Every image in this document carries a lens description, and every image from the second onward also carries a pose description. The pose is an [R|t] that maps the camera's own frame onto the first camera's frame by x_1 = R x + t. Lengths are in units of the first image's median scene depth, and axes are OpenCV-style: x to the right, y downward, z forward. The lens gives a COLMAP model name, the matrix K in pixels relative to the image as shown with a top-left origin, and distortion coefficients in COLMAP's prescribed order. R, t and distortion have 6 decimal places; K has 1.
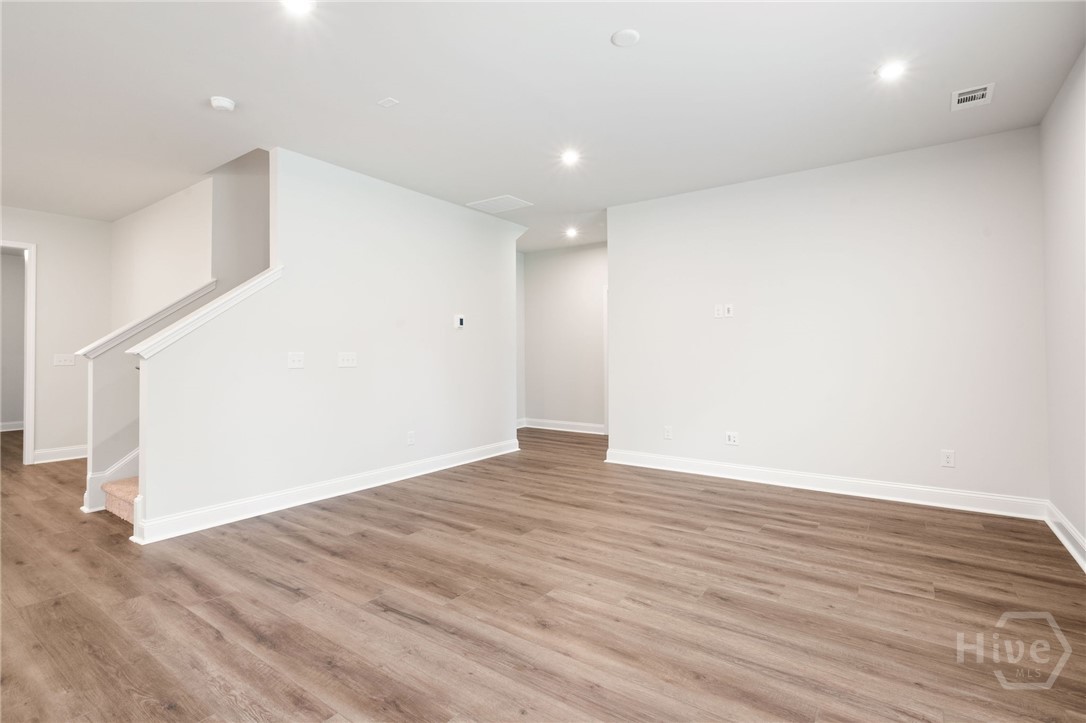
lens RADIAL K [[513.6, 0, 542.8], [0, 513.6, 344.3], [0, 0, 1]] dist [0.000446, 0.000702]
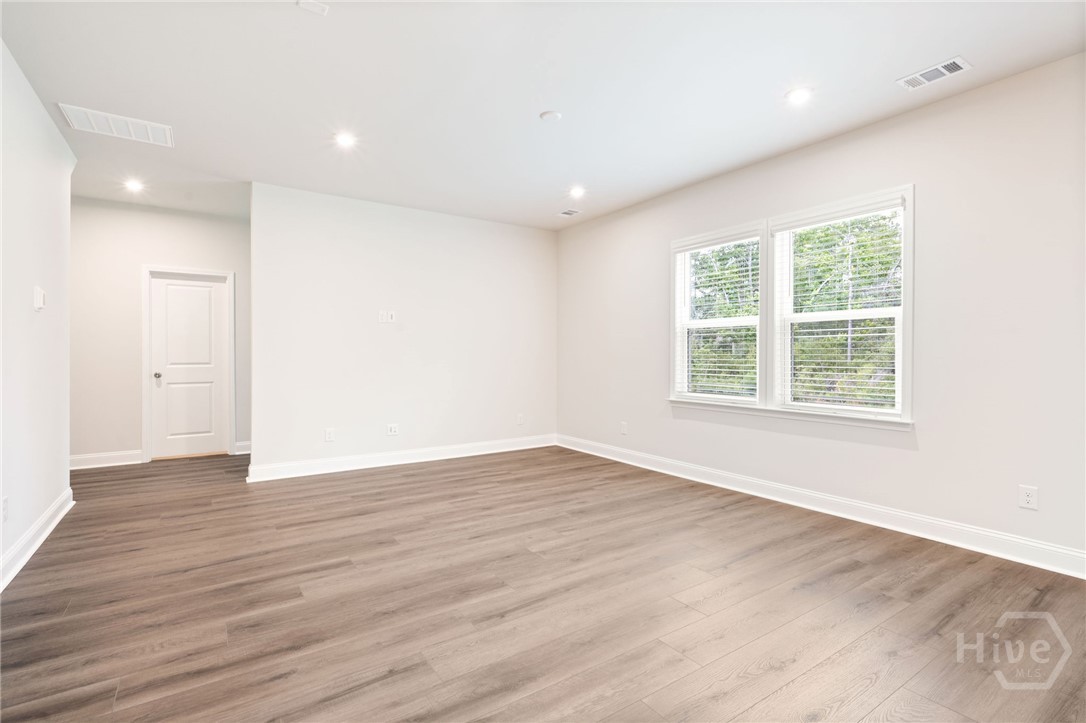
lens RADIAL K [[513.6, 0, 547.0], [0, 513.6, 354.5], [0, 0, 1]] dist [0.000446, 0.000702]
pose [[0.348342, 0.004021, 0.937359, -0.911321], [-0.016853, 0.999856, 0.001974, 0.014560], [-0.937216, -0.016485, 0.348359, 0.451462]]
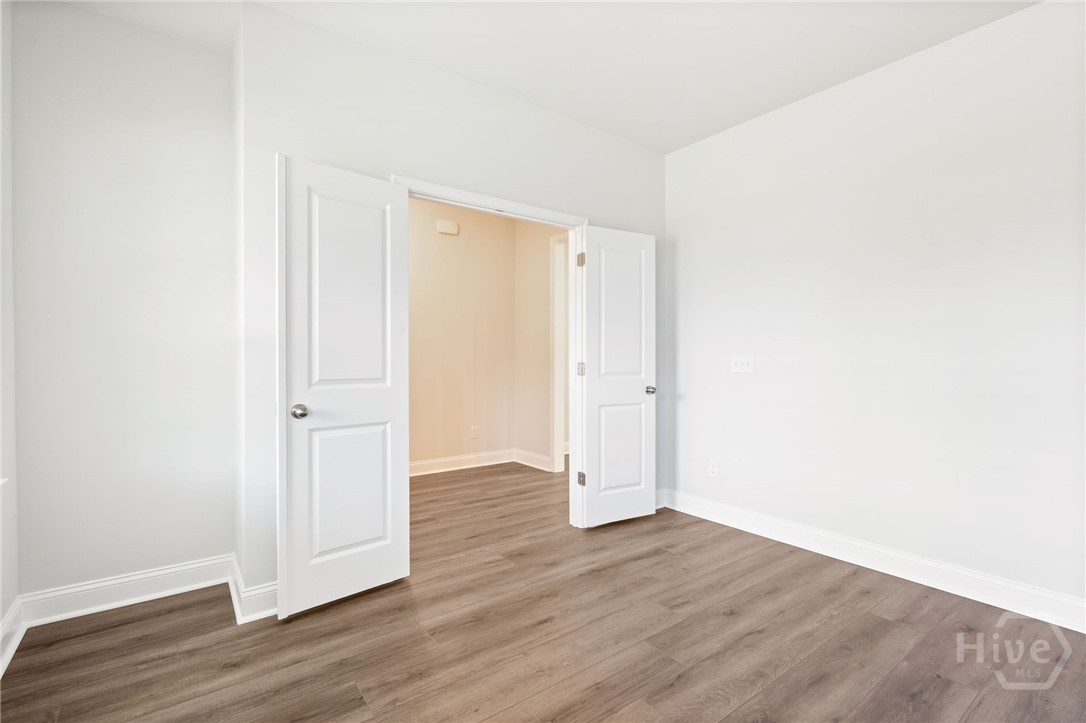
lens RADIAL K [[513.6, 0, 544.7], [0, 513.6, 361.6], [0, 0, 1]] dist [0.000446, 0.000702]
pose [[0.293248, -0.003846, 0.956029, -0.569088], [-0.011770, 0.999902, 0.007633, 0.028537], [-0.955964, -0.013491, 0.293174, 1.071566]]
